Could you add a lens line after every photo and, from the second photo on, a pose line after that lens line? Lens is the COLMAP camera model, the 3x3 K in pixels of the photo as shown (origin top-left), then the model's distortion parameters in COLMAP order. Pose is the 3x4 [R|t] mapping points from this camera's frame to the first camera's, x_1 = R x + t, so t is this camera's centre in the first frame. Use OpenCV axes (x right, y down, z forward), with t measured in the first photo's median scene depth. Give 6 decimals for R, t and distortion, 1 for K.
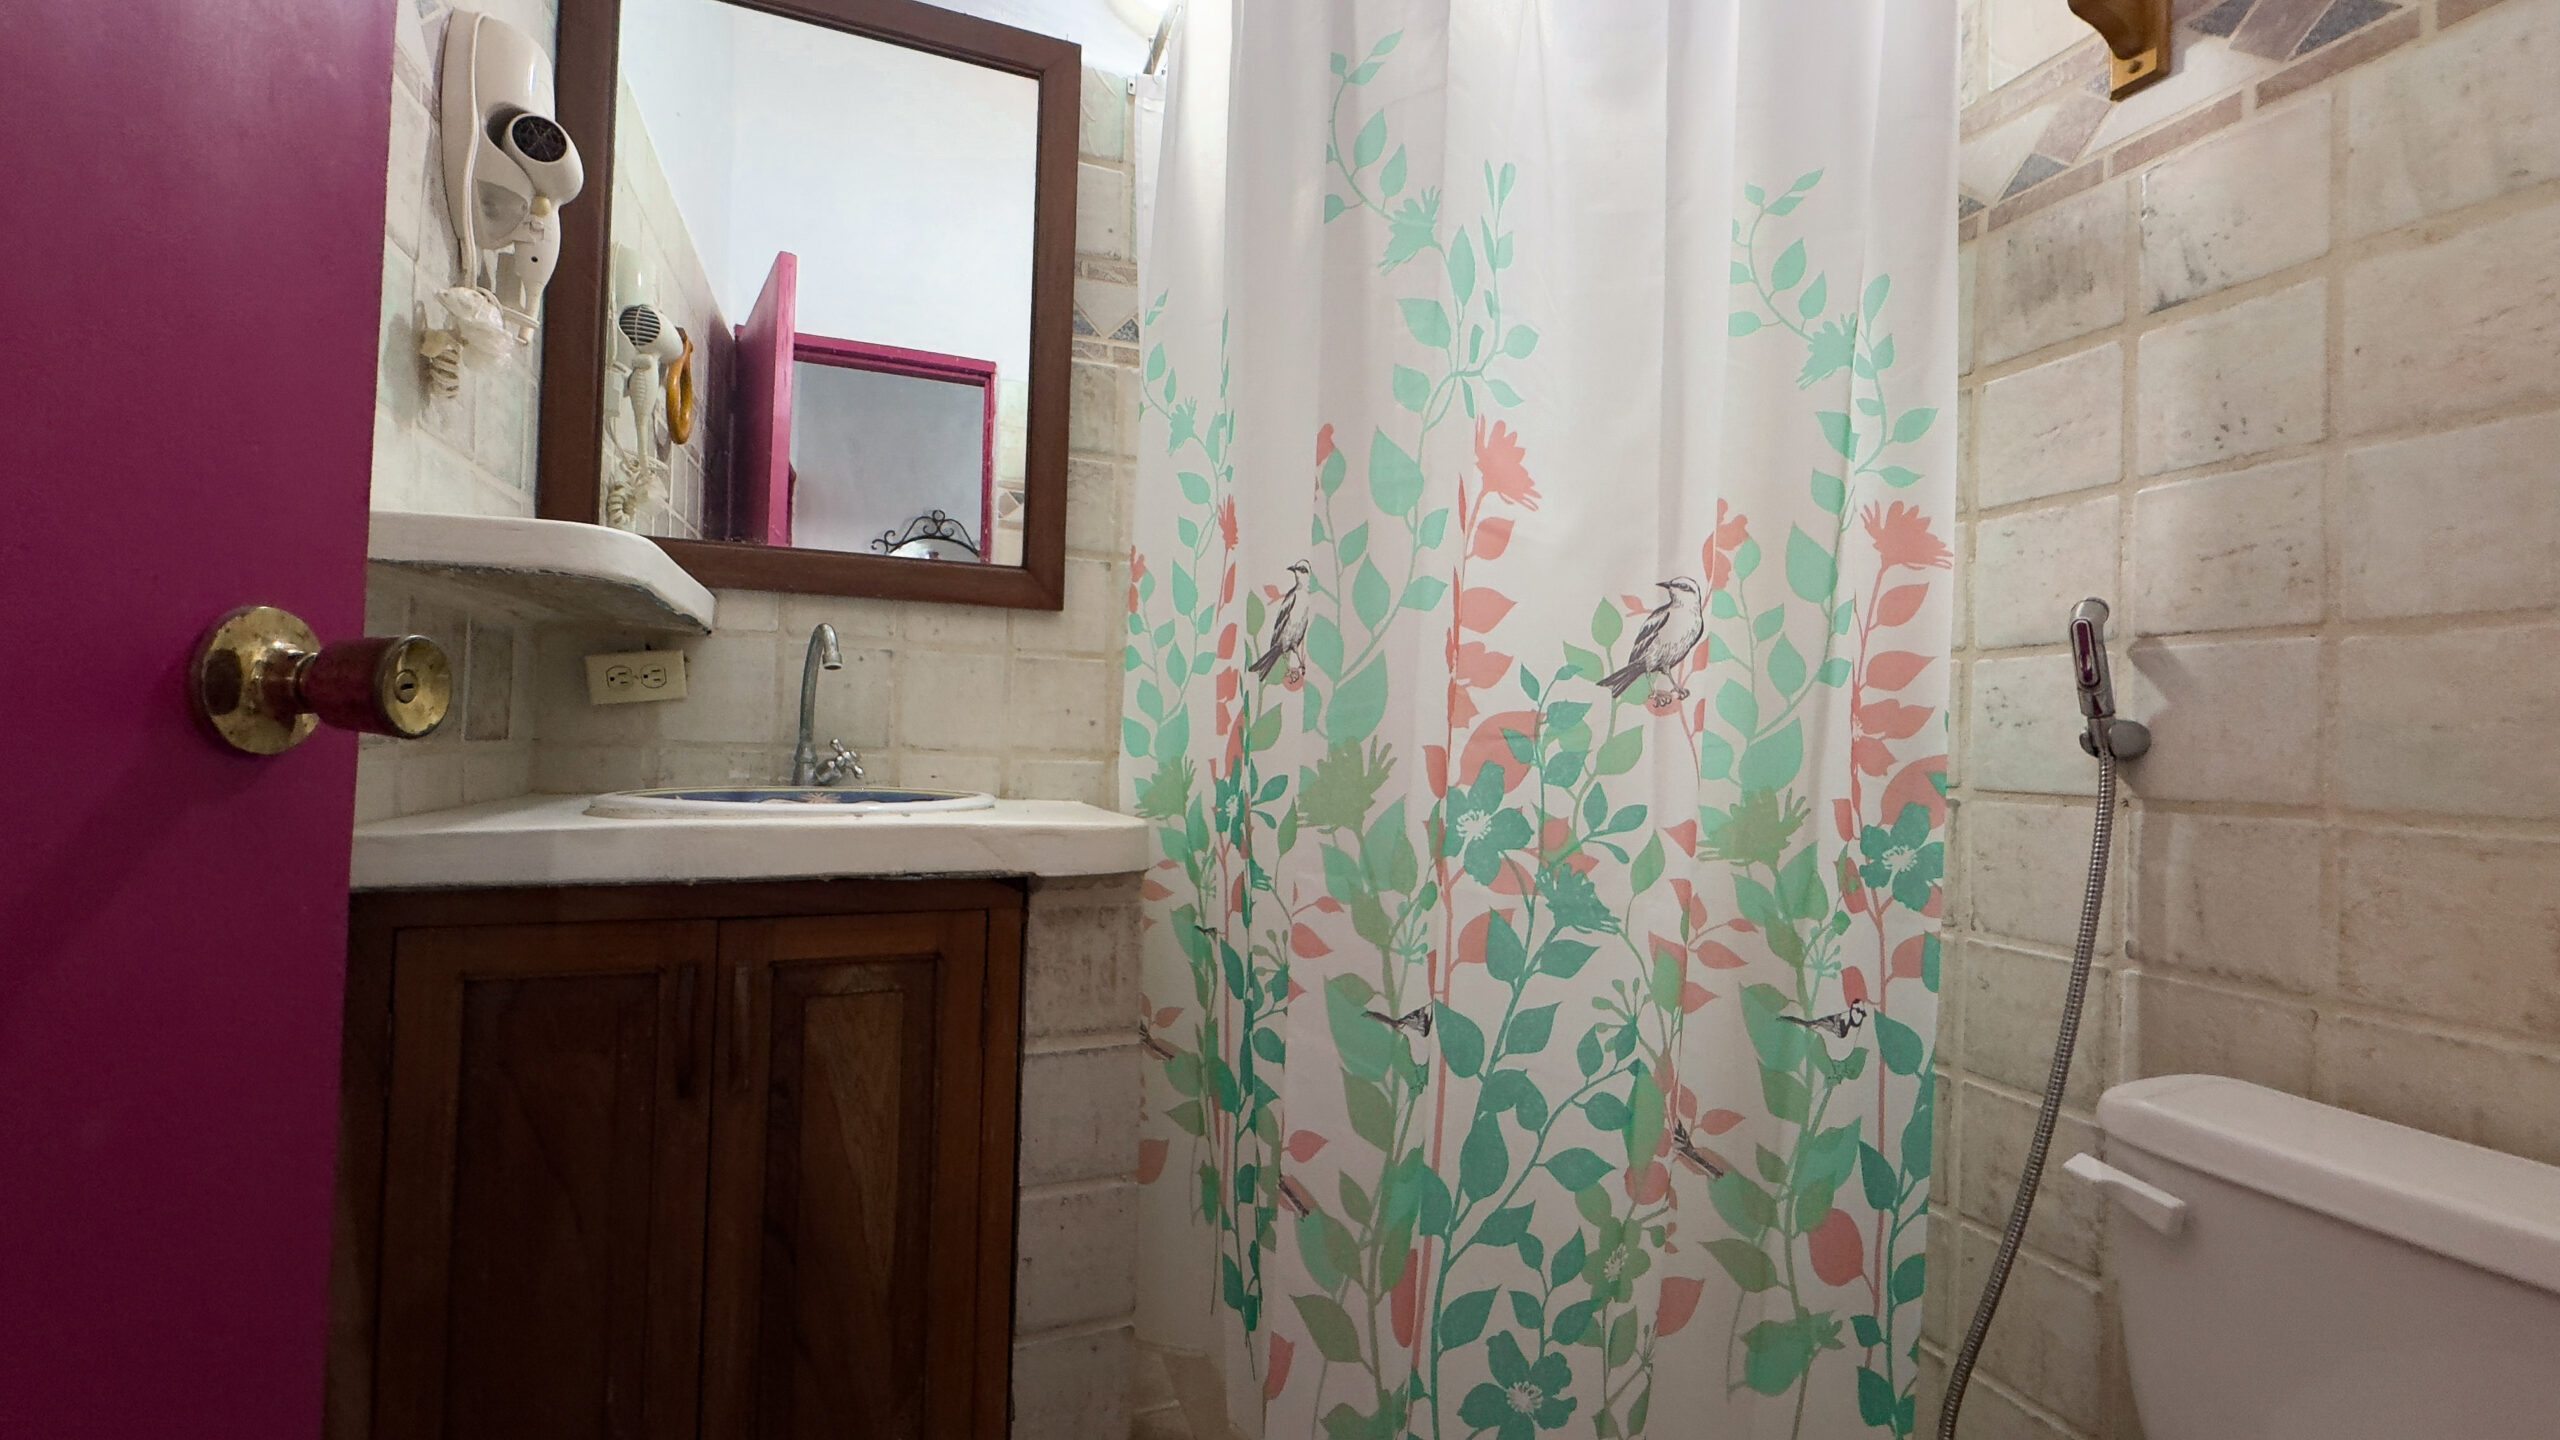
lens RADIAL K [[1027.9, 0, 1281.3], [0, 1027.9, 717.3], [0, 0, 1]] dist [-0.000880, -0.000045]
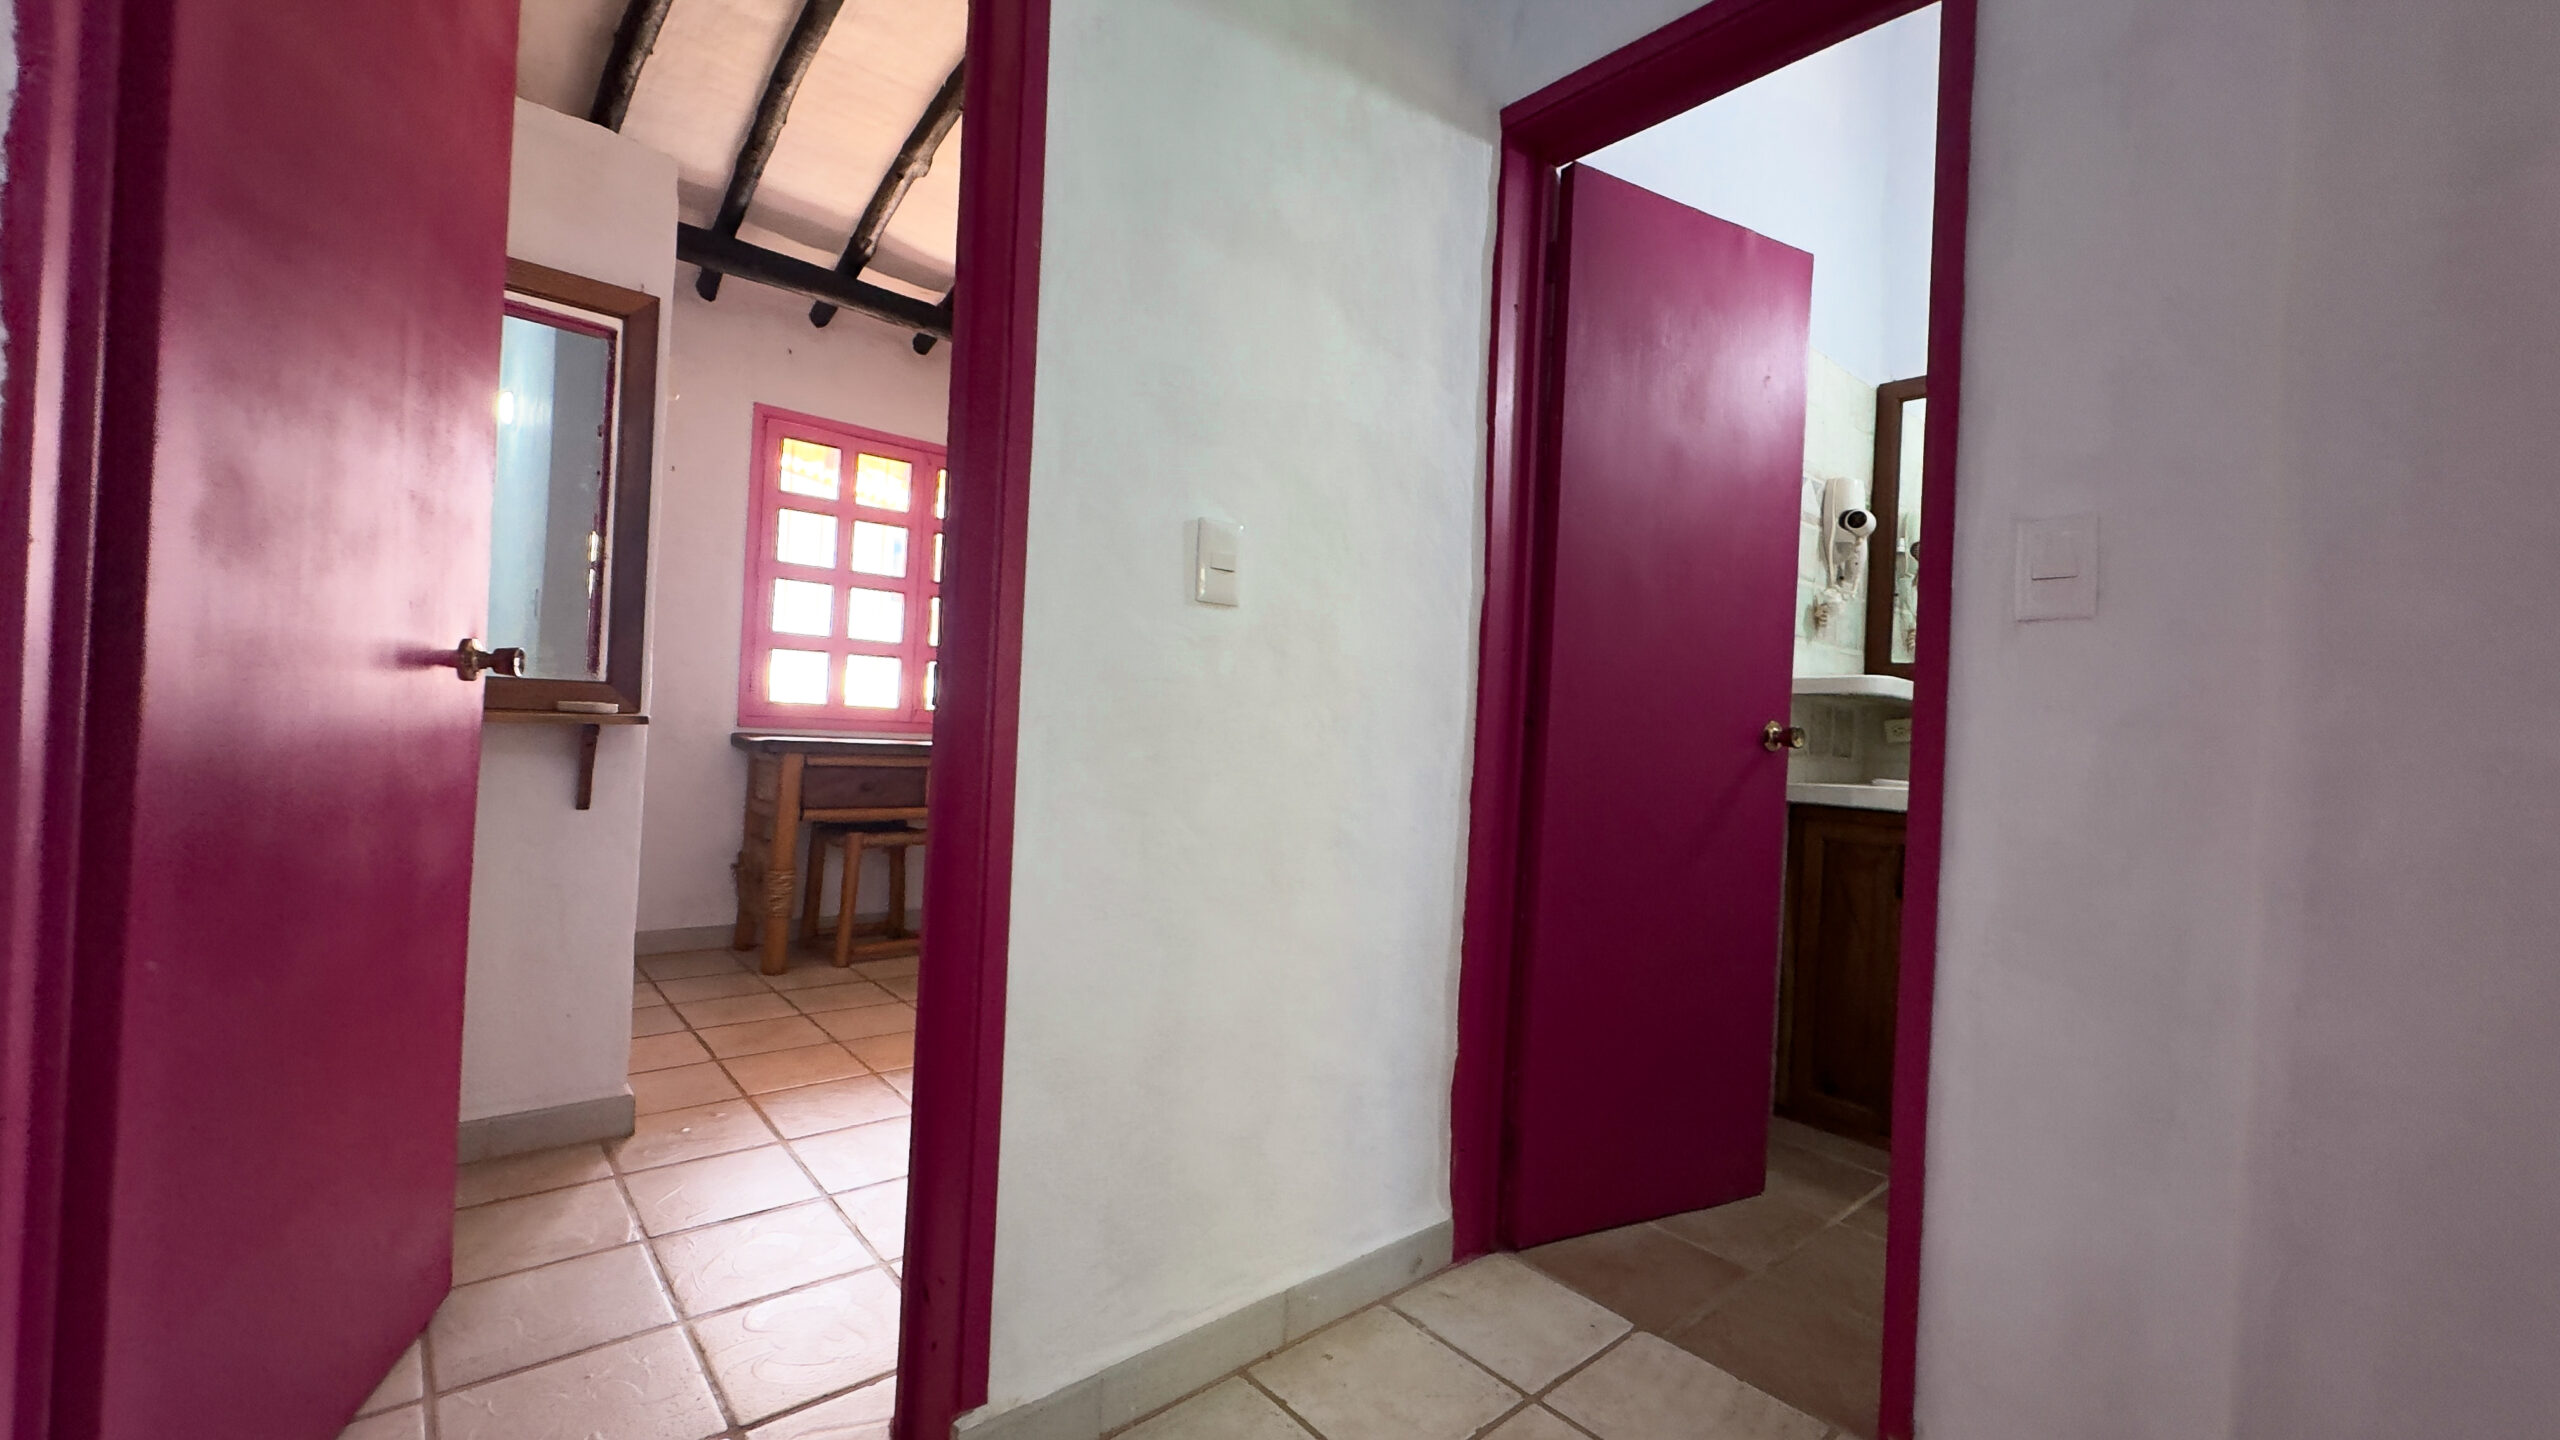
lens RADIAL K [[1027.9, 0, 1281.3], [0, 1027.9, 717.3], [0, 0, 1]] dist [-0.000880, -0.000045]
pose [[0.348919, -0.015341, -0.937027, 1.222598], [-0.022213, 0.999450, -0.024634, 0.020043], [0.936889, 0.029409, 0.348387, -1.275231]]
